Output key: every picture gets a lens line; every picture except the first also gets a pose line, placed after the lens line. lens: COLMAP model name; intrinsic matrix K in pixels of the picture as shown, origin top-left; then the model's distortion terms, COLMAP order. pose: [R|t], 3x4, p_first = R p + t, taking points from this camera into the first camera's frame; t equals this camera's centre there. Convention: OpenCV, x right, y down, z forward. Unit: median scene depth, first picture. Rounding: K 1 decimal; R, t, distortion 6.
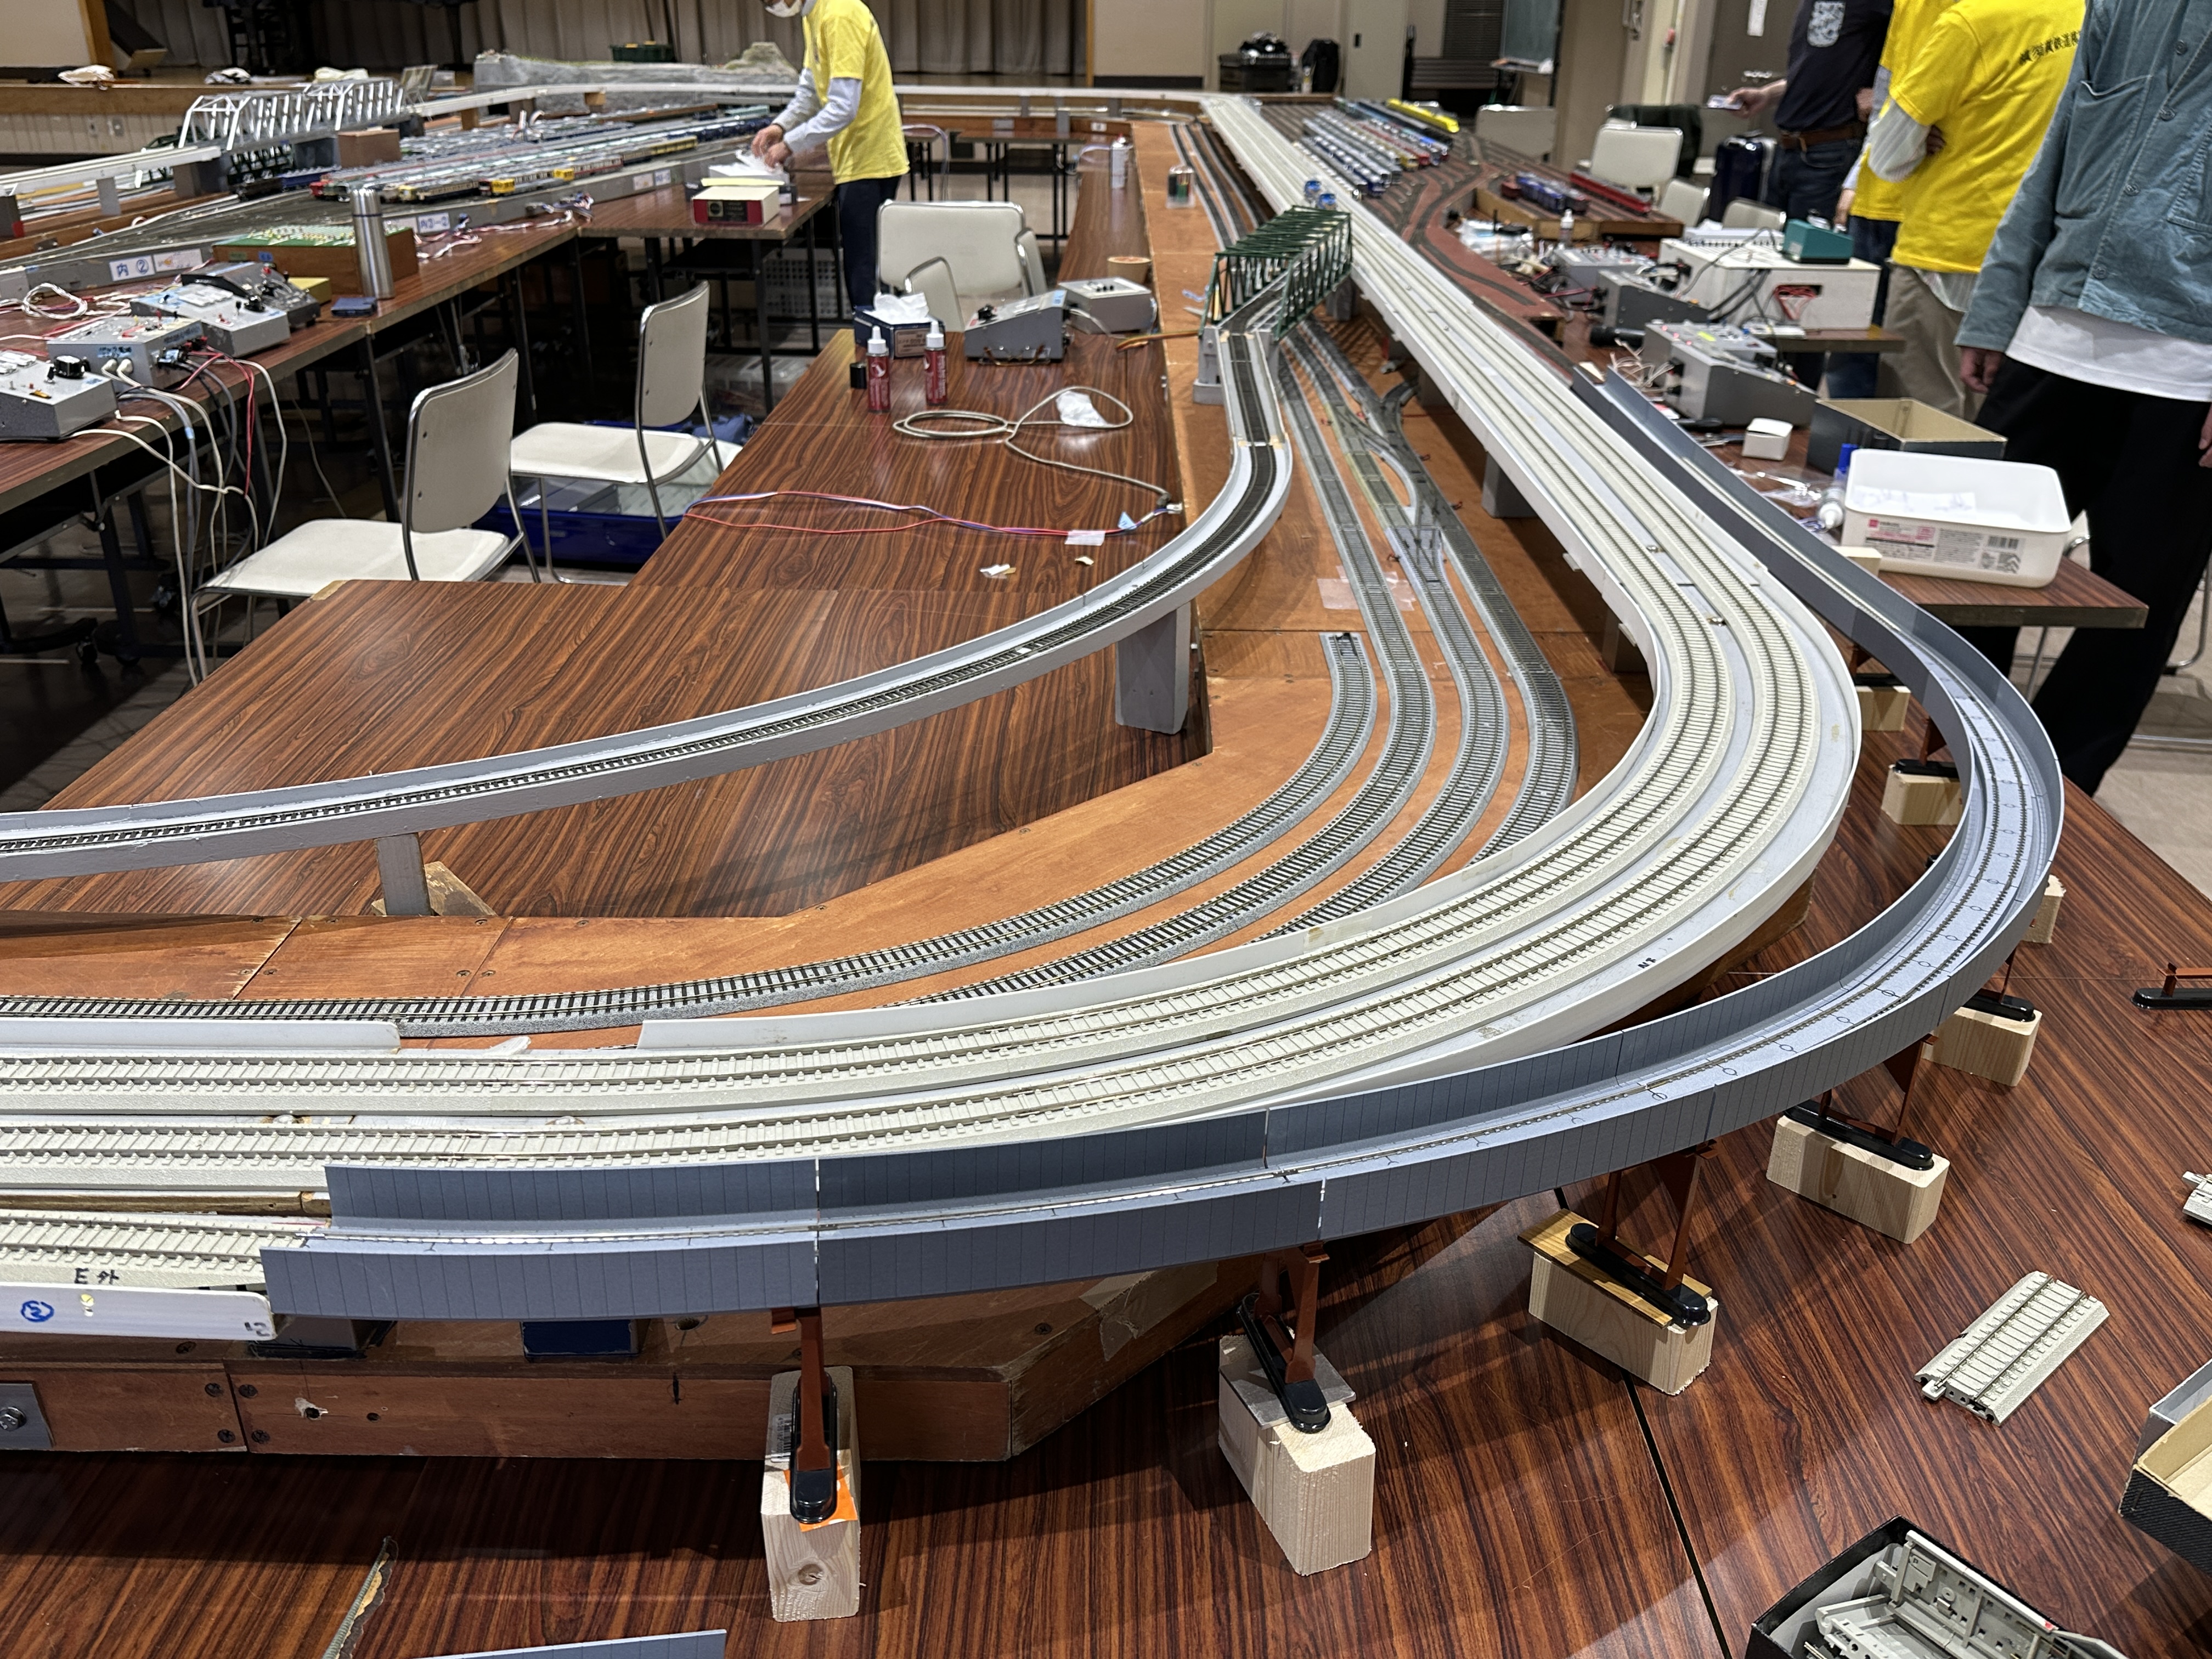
lens RADIAL K [[1769.1, 0, 1113.3], [0, 1769.1, 832.0], [0, 0, 1]] dist [0.061653, 0.003022]
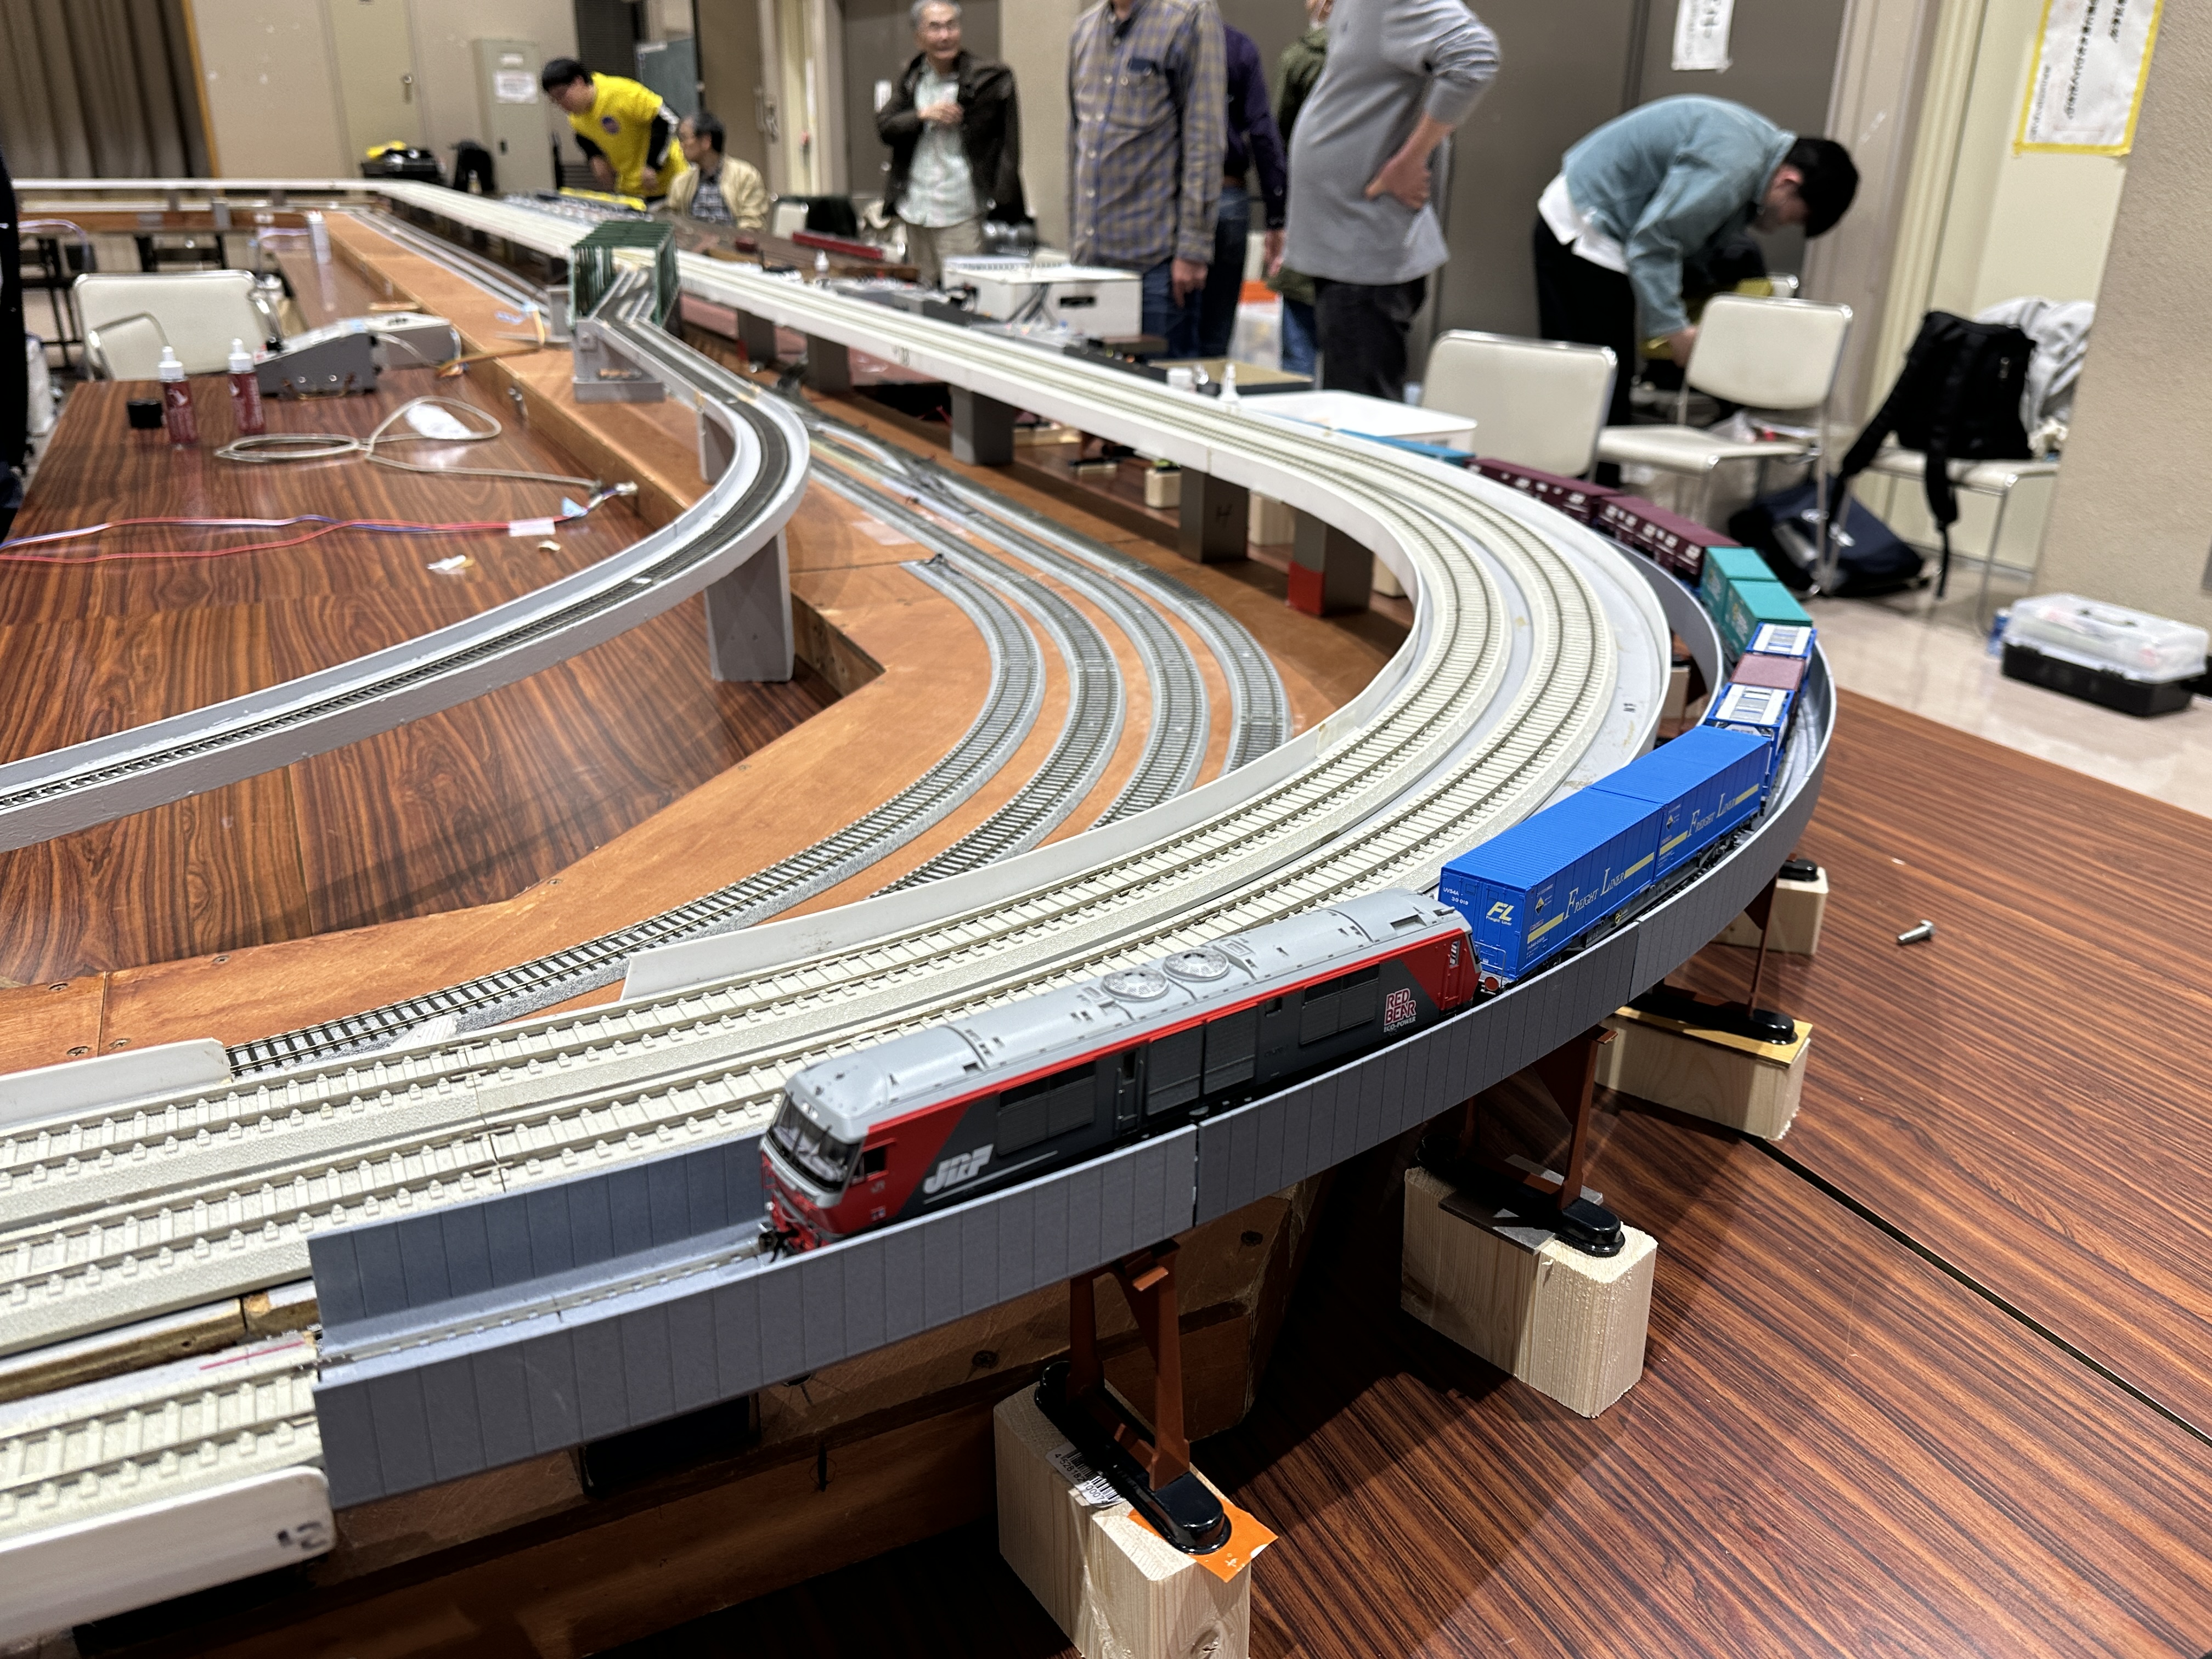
lens RADIAL K [[1683.1, 0, 1111.3], [0, 1683.1, 822.1], [0, 0, 1]] dist [-0.024116, -0.016443]
pose [[0.887504, -0.162254, 0.431289, -0.196444], [0.183803, 0.982927, -0.008445, 0.051150], [-0.422555, 0.086767, 0.902174, 0.190978]]
